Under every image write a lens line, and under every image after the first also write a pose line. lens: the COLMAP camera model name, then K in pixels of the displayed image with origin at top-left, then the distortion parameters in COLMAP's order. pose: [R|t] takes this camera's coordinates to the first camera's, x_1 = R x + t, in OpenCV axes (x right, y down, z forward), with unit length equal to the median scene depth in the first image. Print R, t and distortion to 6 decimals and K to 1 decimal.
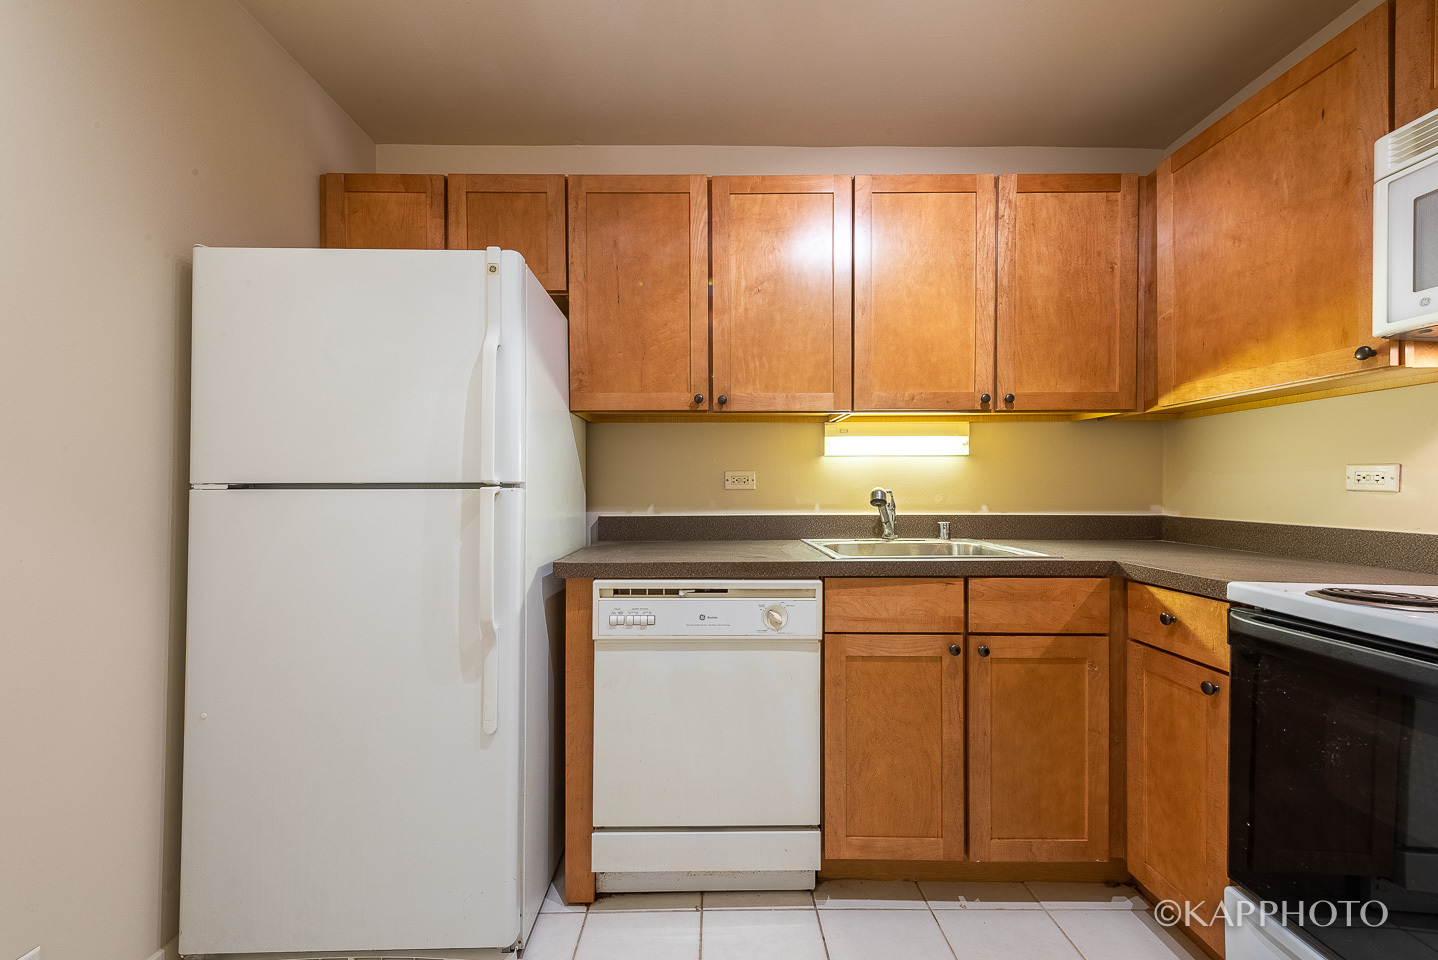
lens RADIAL K [[622.8, 0, 714.9], [0, 622.8, 486.6], [0, 0, 1]] dist [0.000112, -0.000496]
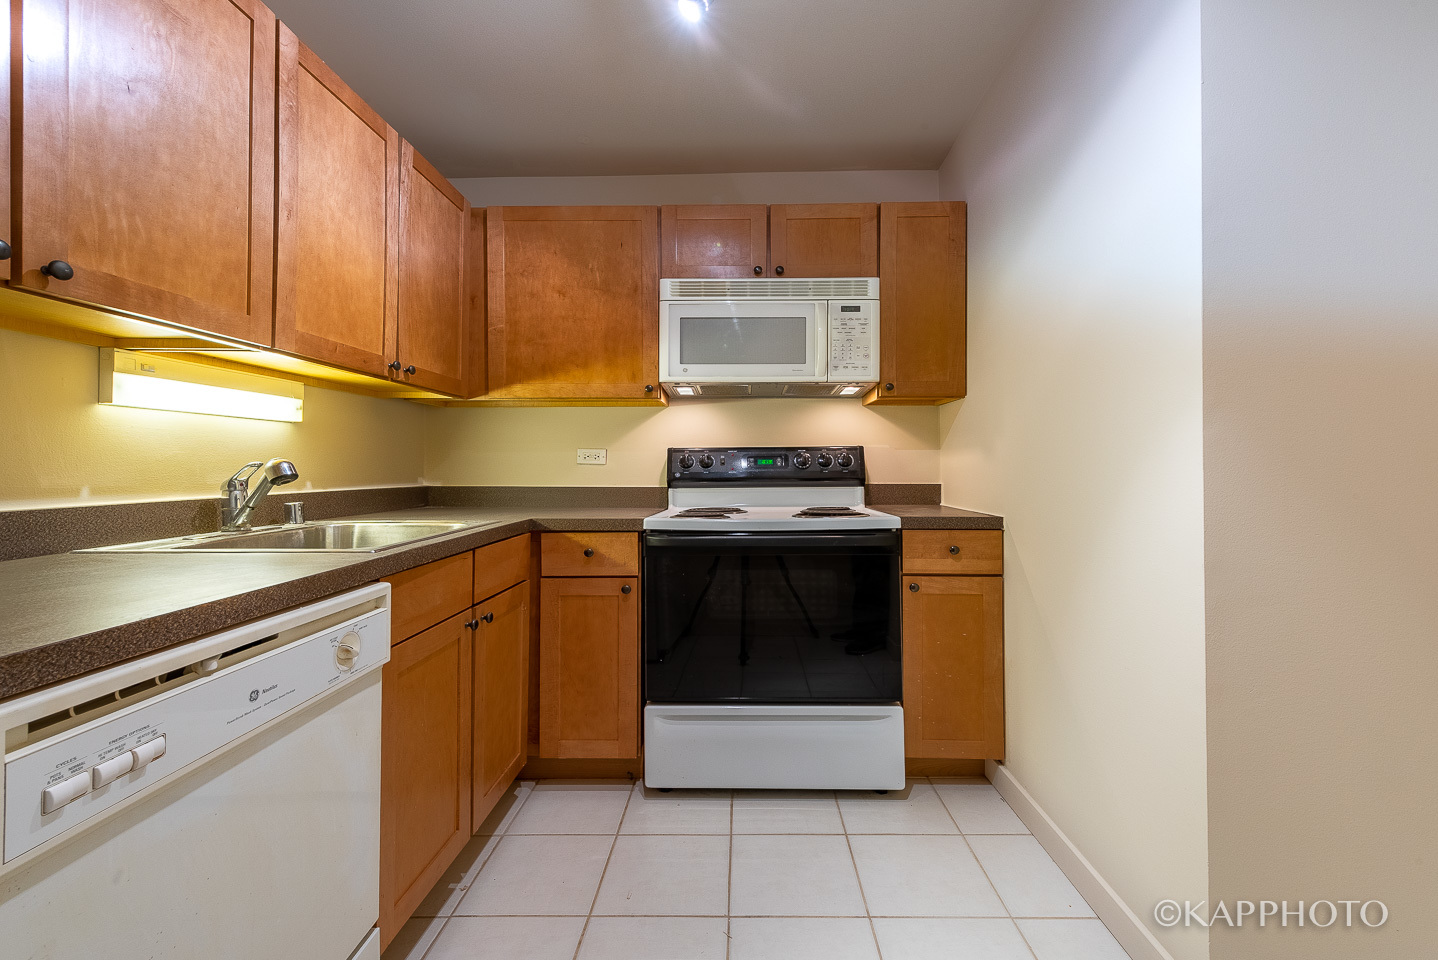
lens RADIAL K [[562.2, 0, 726.8], [0, 562.2, 462.5], [0, 0, 1]] dist [0.001308, -0.000602]
pose [[0.021585, 0.008110, 0.999734, -0.448832], [0.000402, 0.999967, -0.008120, 0.013462], [-0.999767, 0.000577, 0.021581, 0.530602]]
